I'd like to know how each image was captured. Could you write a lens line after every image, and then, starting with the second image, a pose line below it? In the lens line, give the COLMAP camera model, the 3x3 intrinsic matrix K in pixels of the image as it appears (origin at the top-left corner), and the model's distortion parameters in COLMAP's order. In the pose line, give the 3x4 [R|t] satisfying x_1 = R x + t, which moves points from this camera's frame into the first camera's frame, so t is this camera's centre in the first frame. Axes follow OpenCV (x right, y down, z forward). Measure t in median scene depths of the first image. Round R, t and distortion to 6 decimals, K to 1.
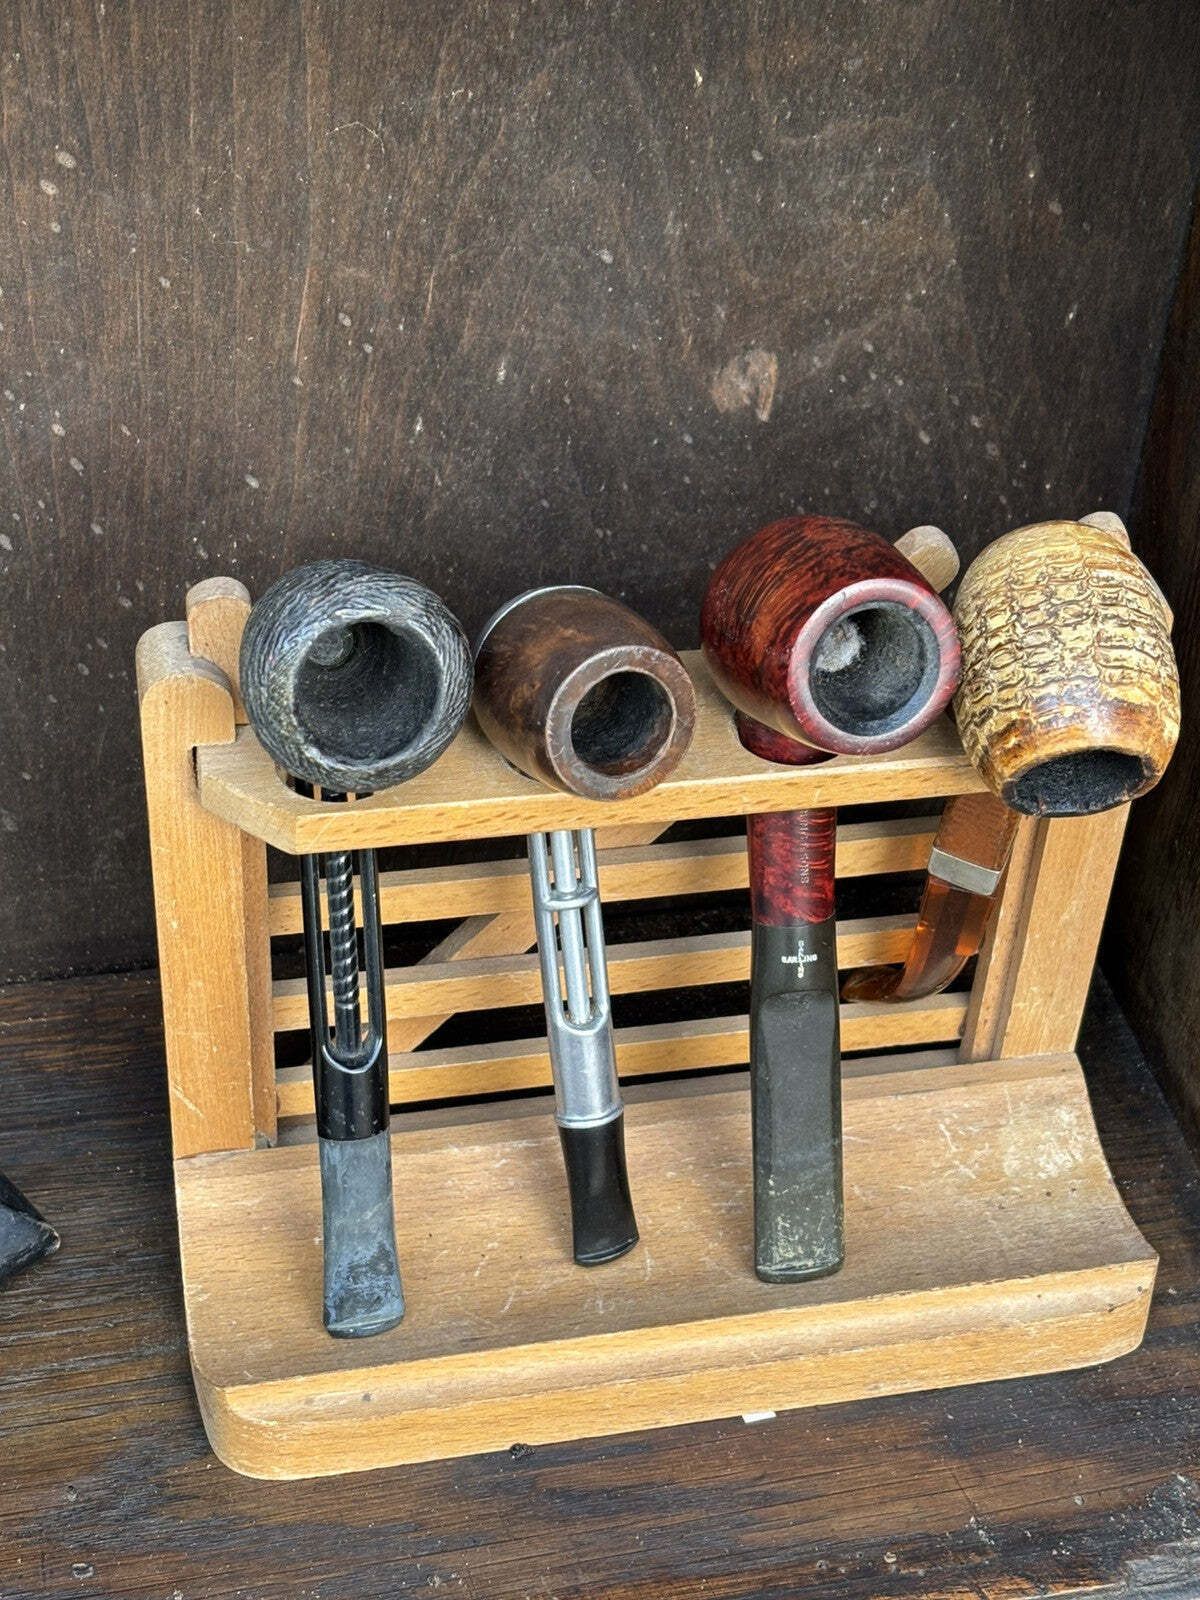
lens RADIAL K [[2886.3, 0, 607.3], [0, 2886.3, 761.9], [0, 0, 1]] dist [0.255320, -1.104412]
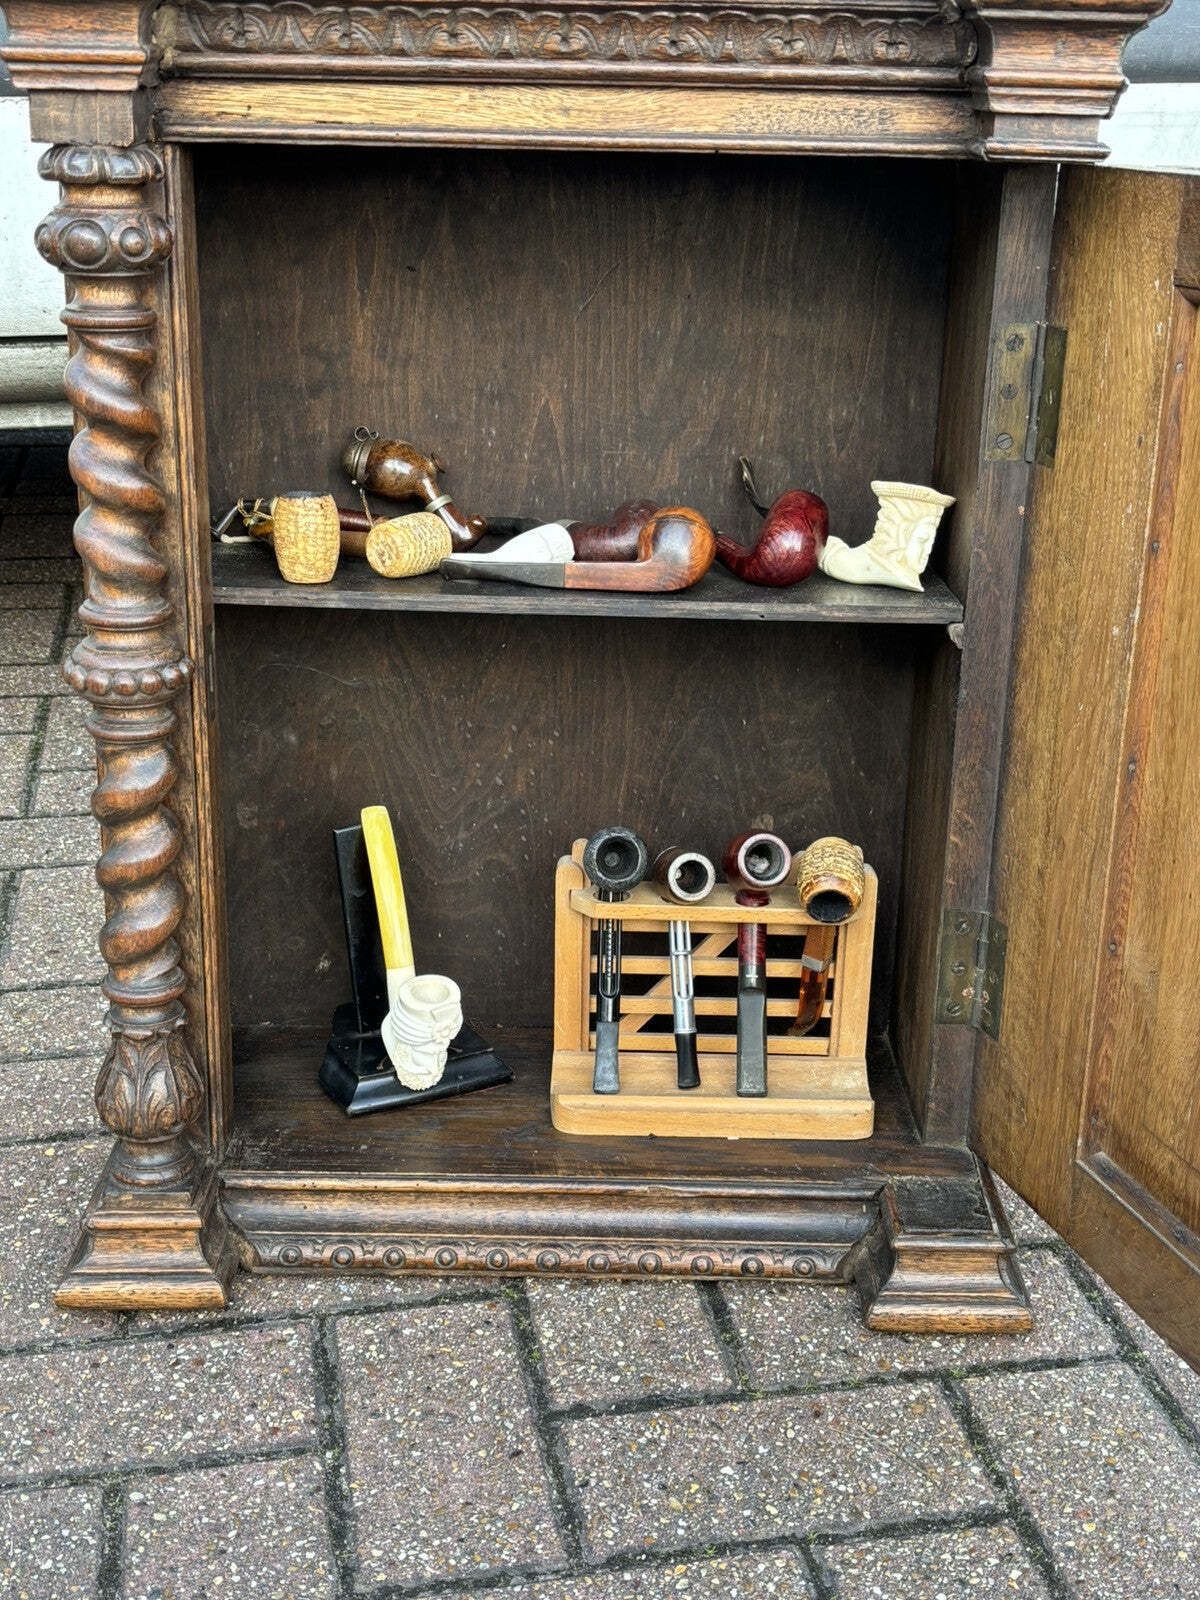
lens RADIAL K [[1974.4, 0, 585.9], [0, 1974.4, 771.6], [0, 0, 1]] dist [0.170775, -0.581398]
pose [[0.975454, 0.034771, -0.217439, 0.331234], [-0.116585, 0.919249, -0.376016, 0.655491], [0.186806, 0.392137, 0.900740, -0.999589]]
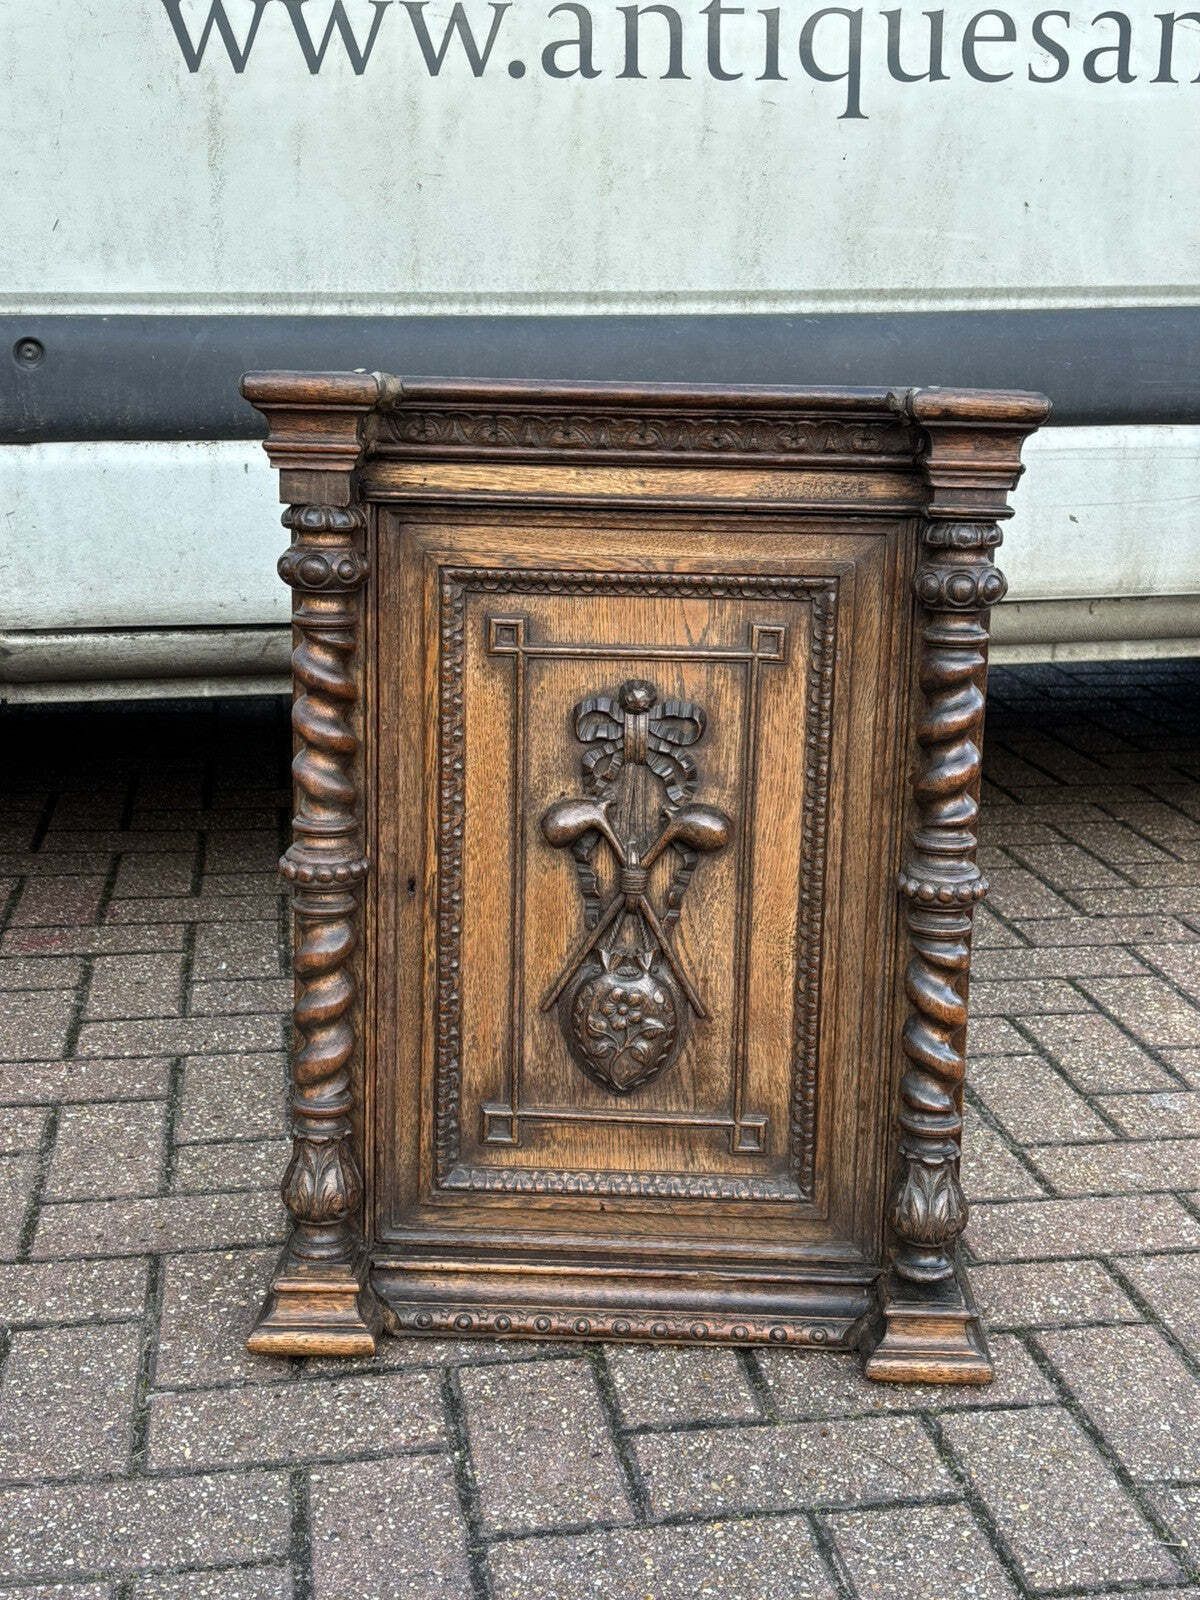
lens RADIAL K [[2074.0, 0, 601.4], [0, 2074.0, 775.4], [0, 0, 1]] dist [0.257777, -1.104328]
pose [[0.969737, 0.011975, -0.243860, 0.506652], [-0.135112, 0.858240, -0.495145, 1.088786], [0.203361, 0.513109, 0.833885, -1.655447]]
